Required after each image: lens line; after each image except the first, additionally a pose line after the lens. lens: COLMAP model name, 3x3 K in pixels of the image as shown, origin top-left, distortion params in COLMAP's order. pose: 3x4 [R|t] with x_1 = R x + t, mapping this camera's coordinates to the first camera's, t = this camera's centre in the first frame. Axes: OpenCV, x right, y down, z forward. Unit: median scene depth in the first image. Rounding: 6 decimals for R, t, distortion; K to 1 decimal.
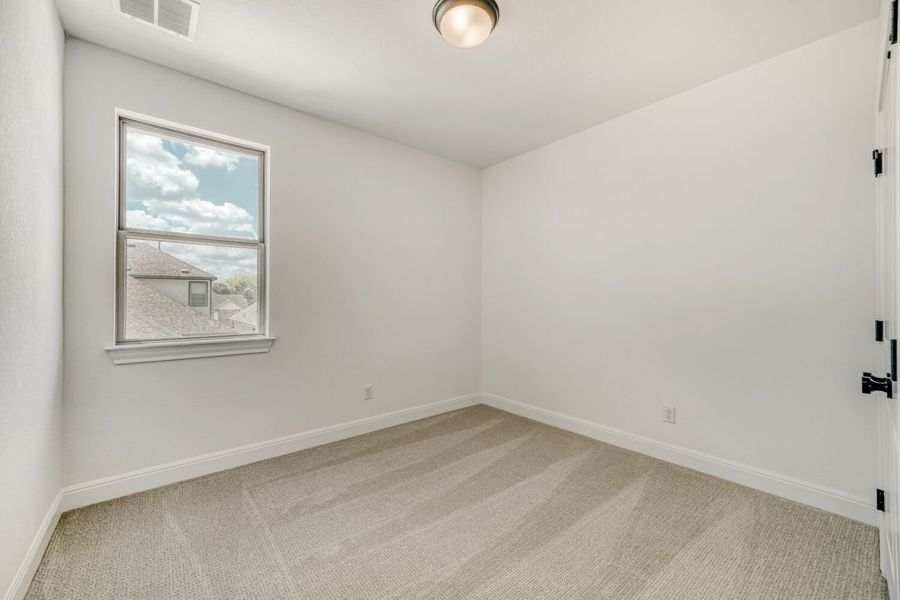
lens RADIAL K [[357.9, 0, 443.9], [0, 357.9, 301.1], [0, 0, 1]] dist [0.002249, 0.000882]
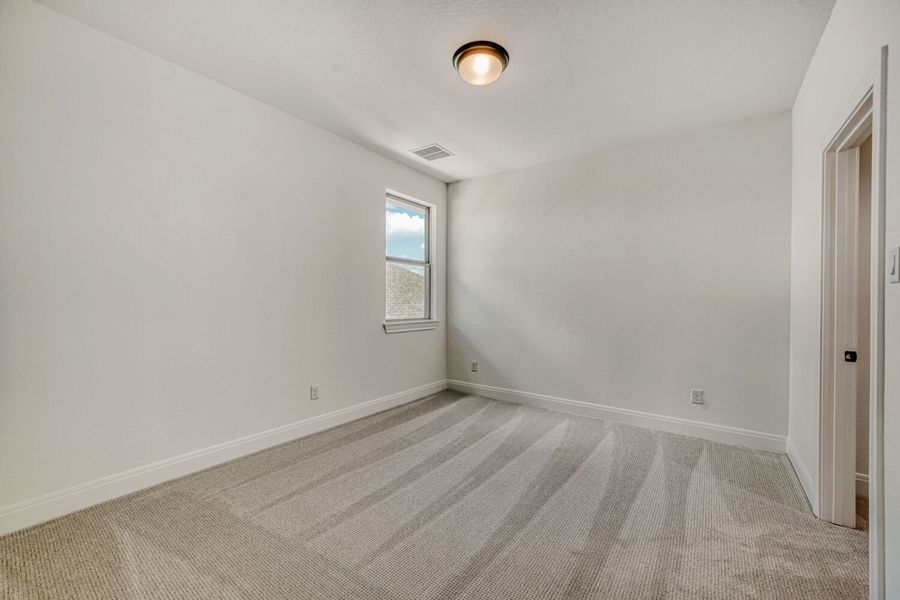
lens RADIAL K [[357.9, 0, 450.0], [0, 357.9, 300.8], [0, 0, 1]] dist [0.002249, 0.000882]
pose [[0.972668, 0.000701, 0.232201, -0.789205], [-0.000056, 0.999996, -0.002781, 0.015551], [-0.232202, 0.002692, 0.972664, -0.616522]]
